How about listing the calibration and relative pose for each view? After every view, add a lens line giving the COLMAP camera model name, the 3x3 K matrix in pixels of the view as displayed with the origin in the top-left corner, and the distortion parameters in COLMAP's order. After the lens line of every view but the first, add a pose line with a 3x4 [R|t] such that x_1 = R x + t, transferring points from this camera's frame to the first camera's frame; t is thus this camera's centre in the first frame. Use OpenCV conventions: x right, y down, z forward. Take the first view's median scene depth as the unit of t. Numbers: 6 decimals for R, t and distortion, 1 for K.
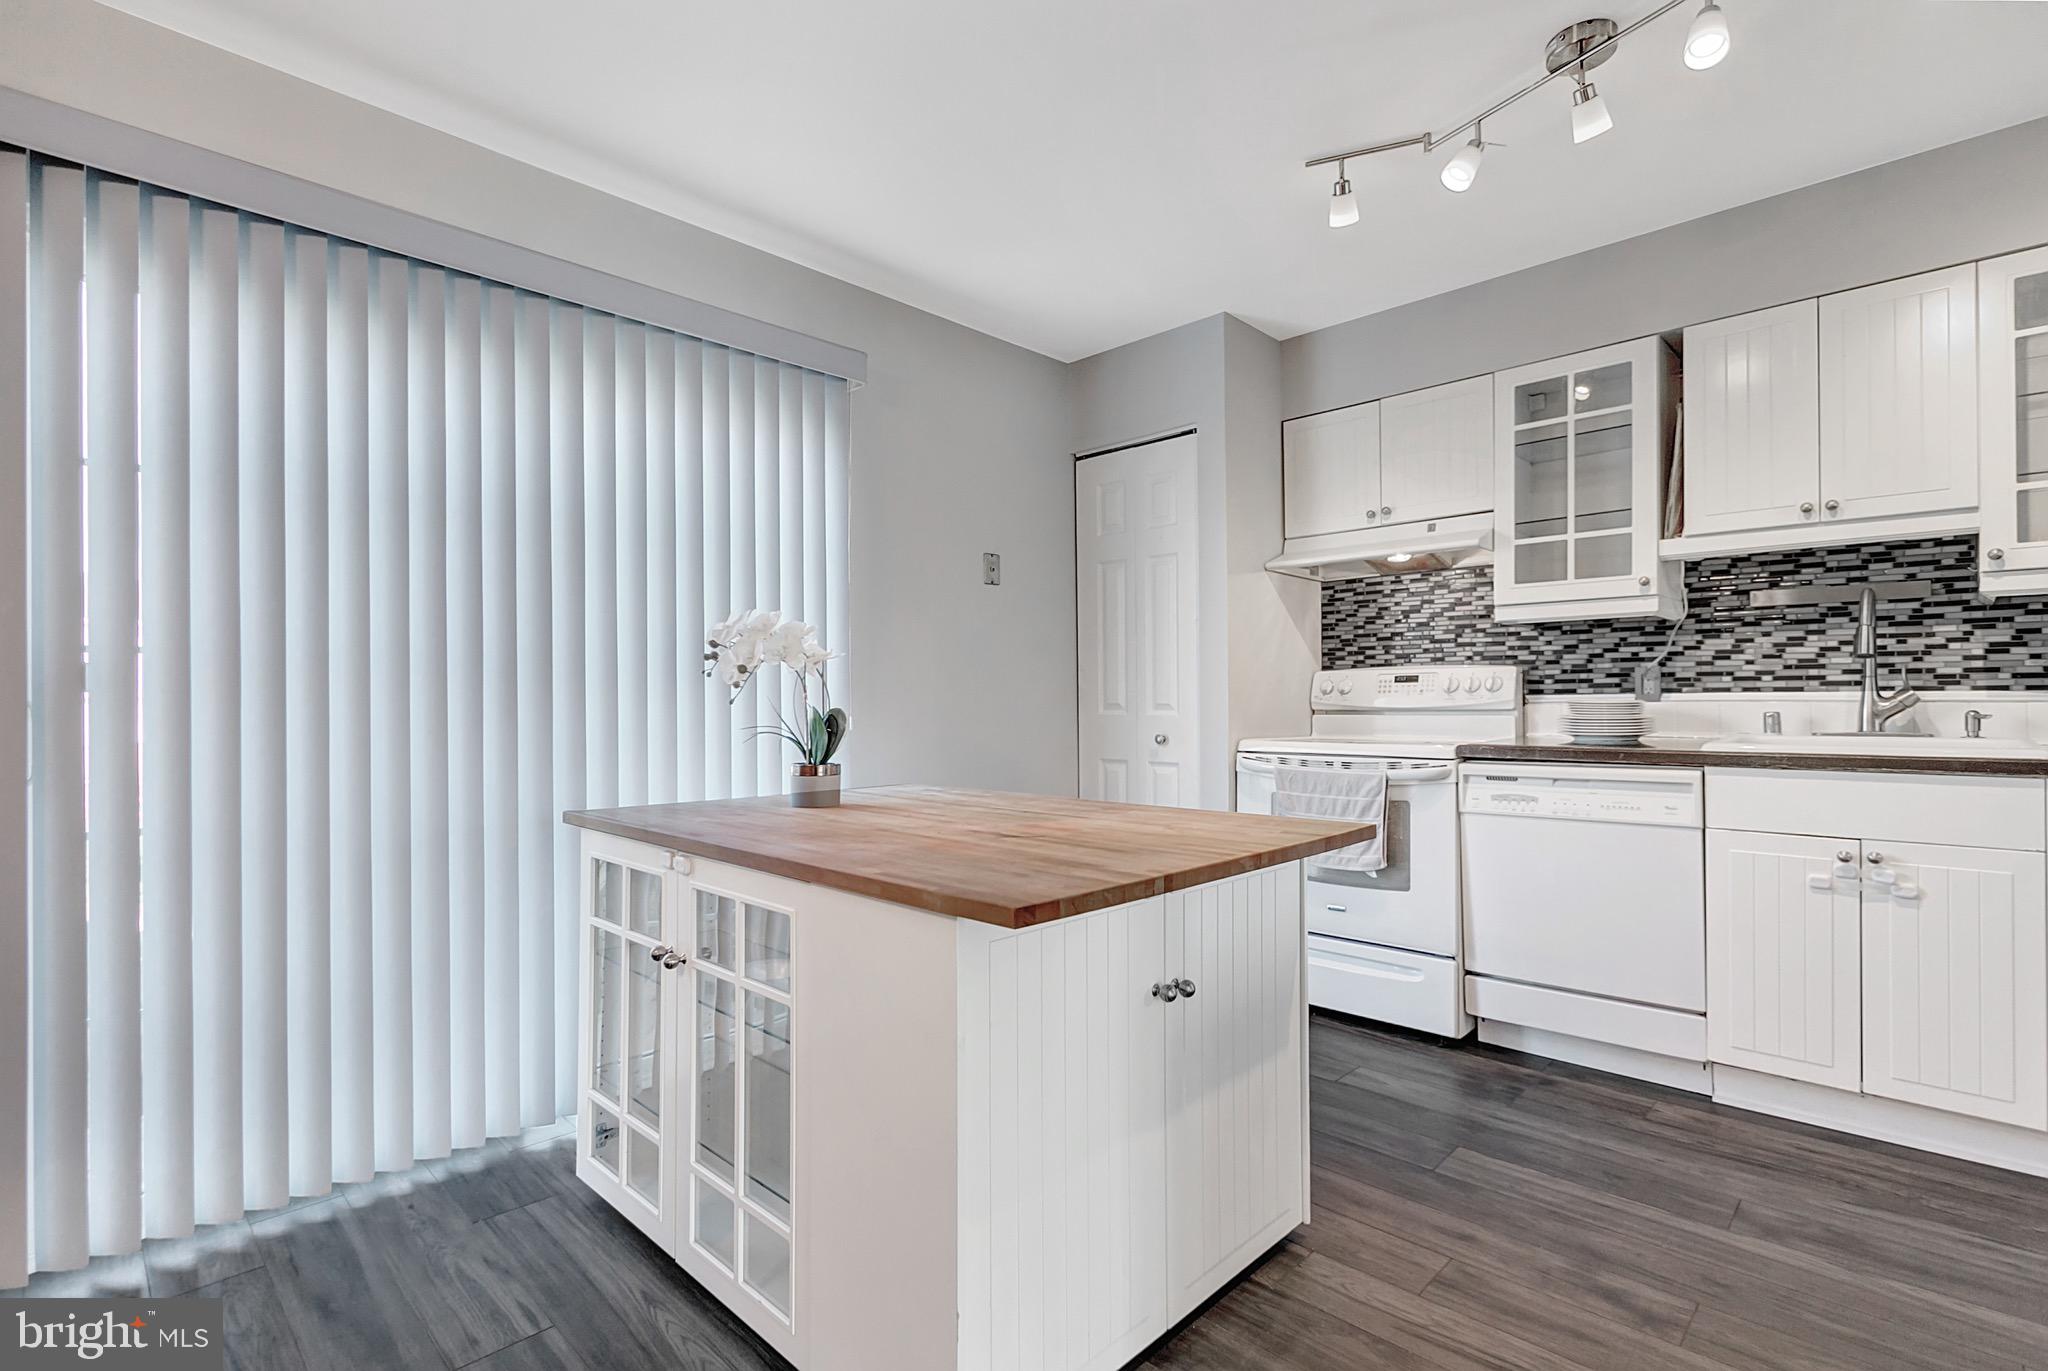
lens RADIAL K [[935.6, 0, 1011.8], [0, 935.6, 704.6], [0, 0, 1]] dist [-0.018144, 0.000035]
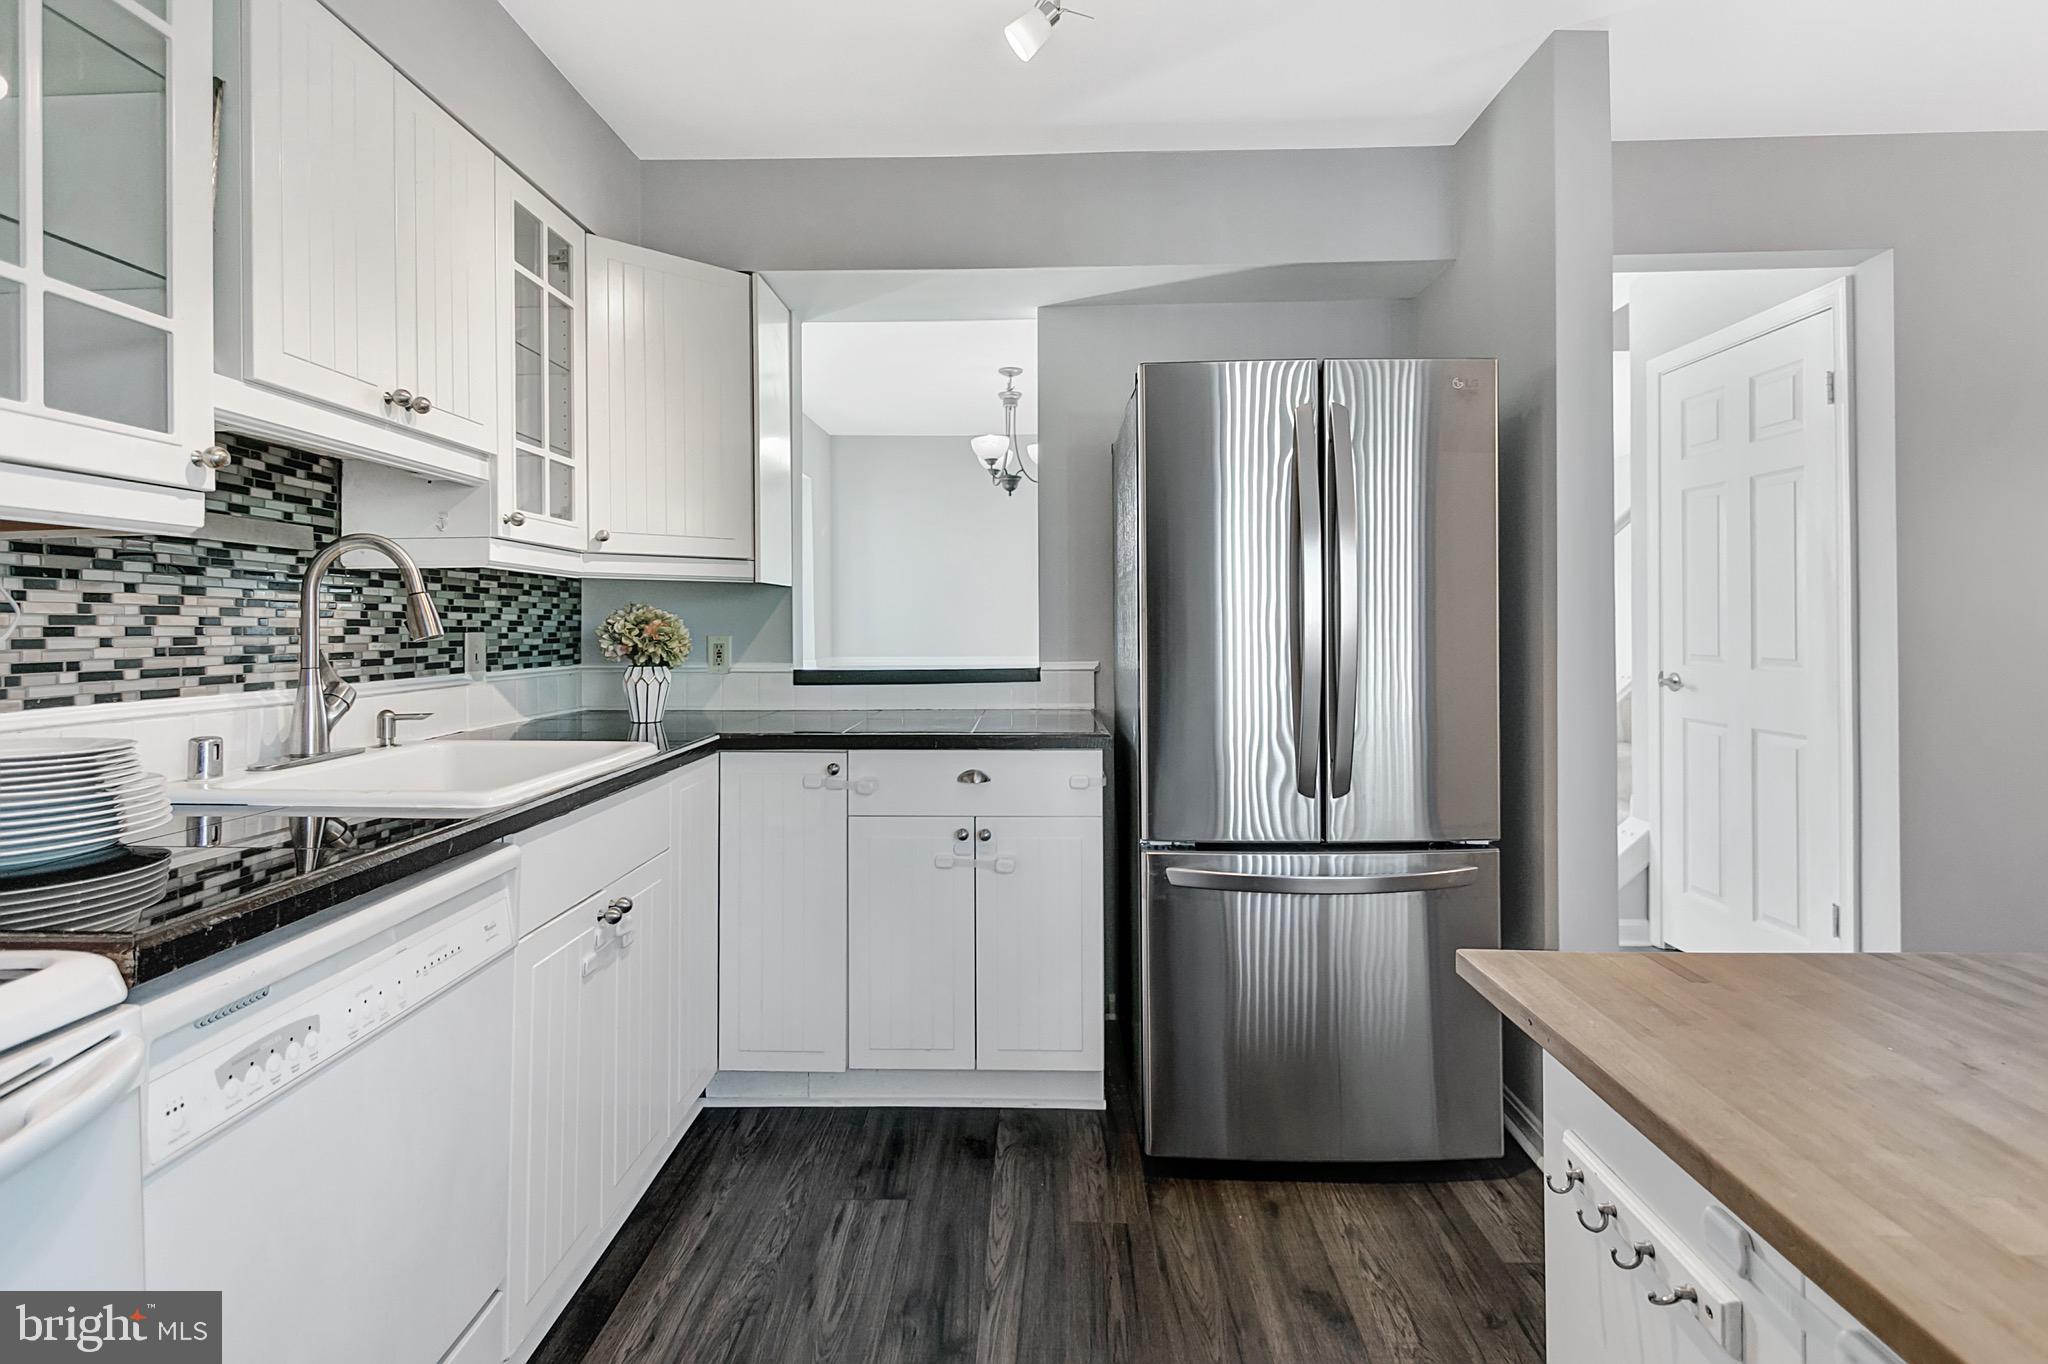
lens RADIAL K [[983.9, 0, 1025.1], [0, 983.9, 618.5], [0, 0, 1]] dist [0.004078, -0.001139]
pose [[-0.689973, 0.018139, 0.723607, 0.081093], [0.017641, 0.999810, -0.008242, -0.044058], [-0.723620, 0.007079, -0.690163, 0.973237]]
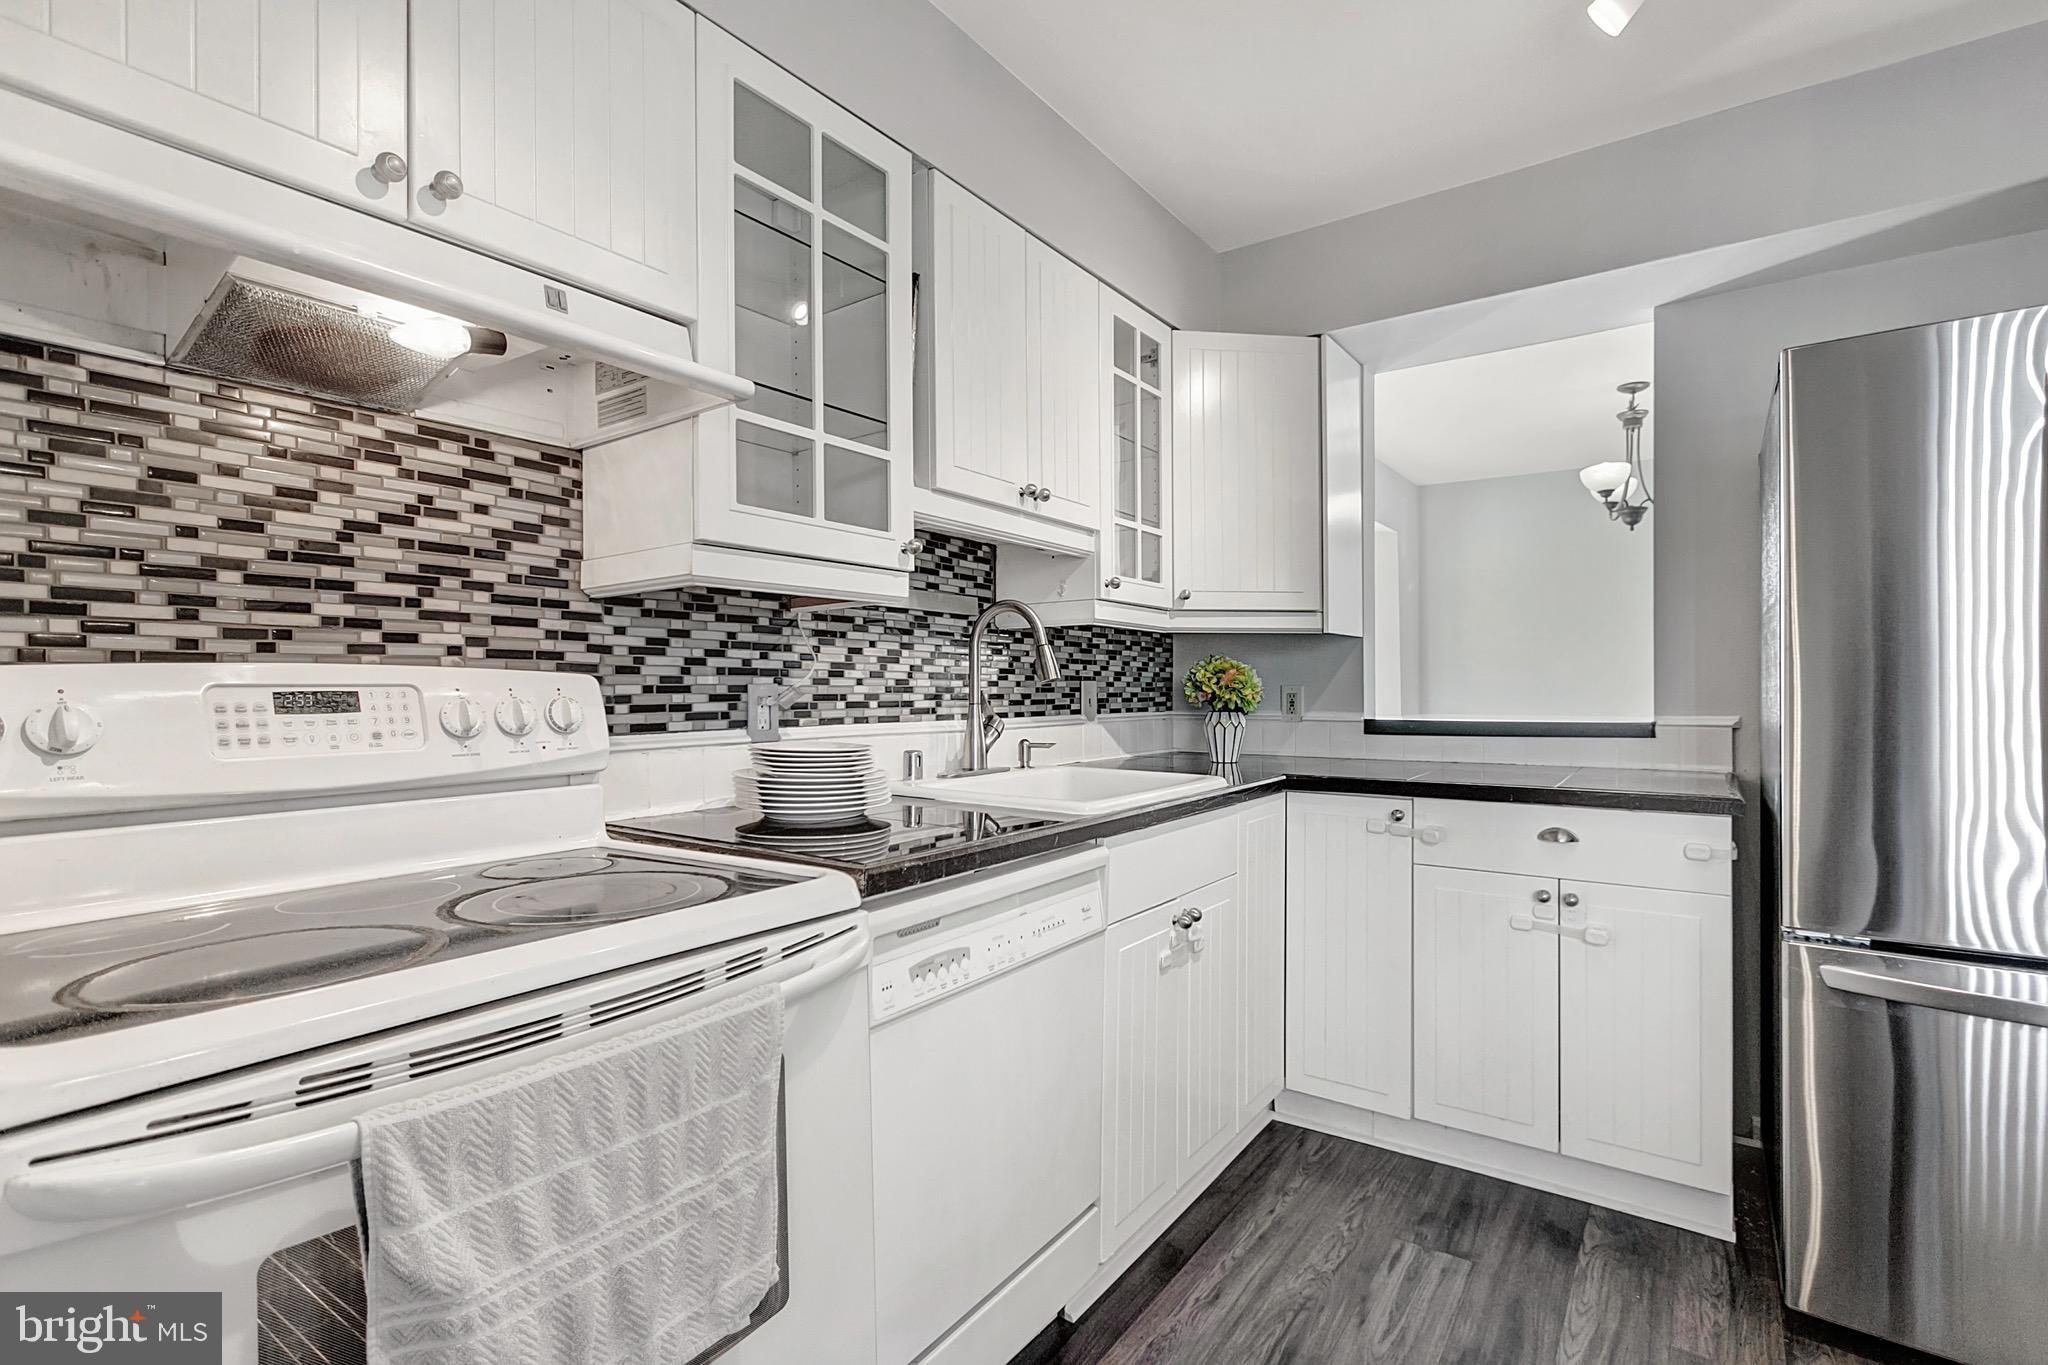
lens RADIAL K [[965.2, 0, 1020.9], [0, 965.2, 692.6], [0, 0, 1]] dist [0.001942, -0.000296]
pose [[-0.162414, 0.007436, 0.986695, 0.043450], [0.012707, 0.999904, -0.005444, -0.030868], [-0.986641, 0.011653, -0.162493, 0.963915]]
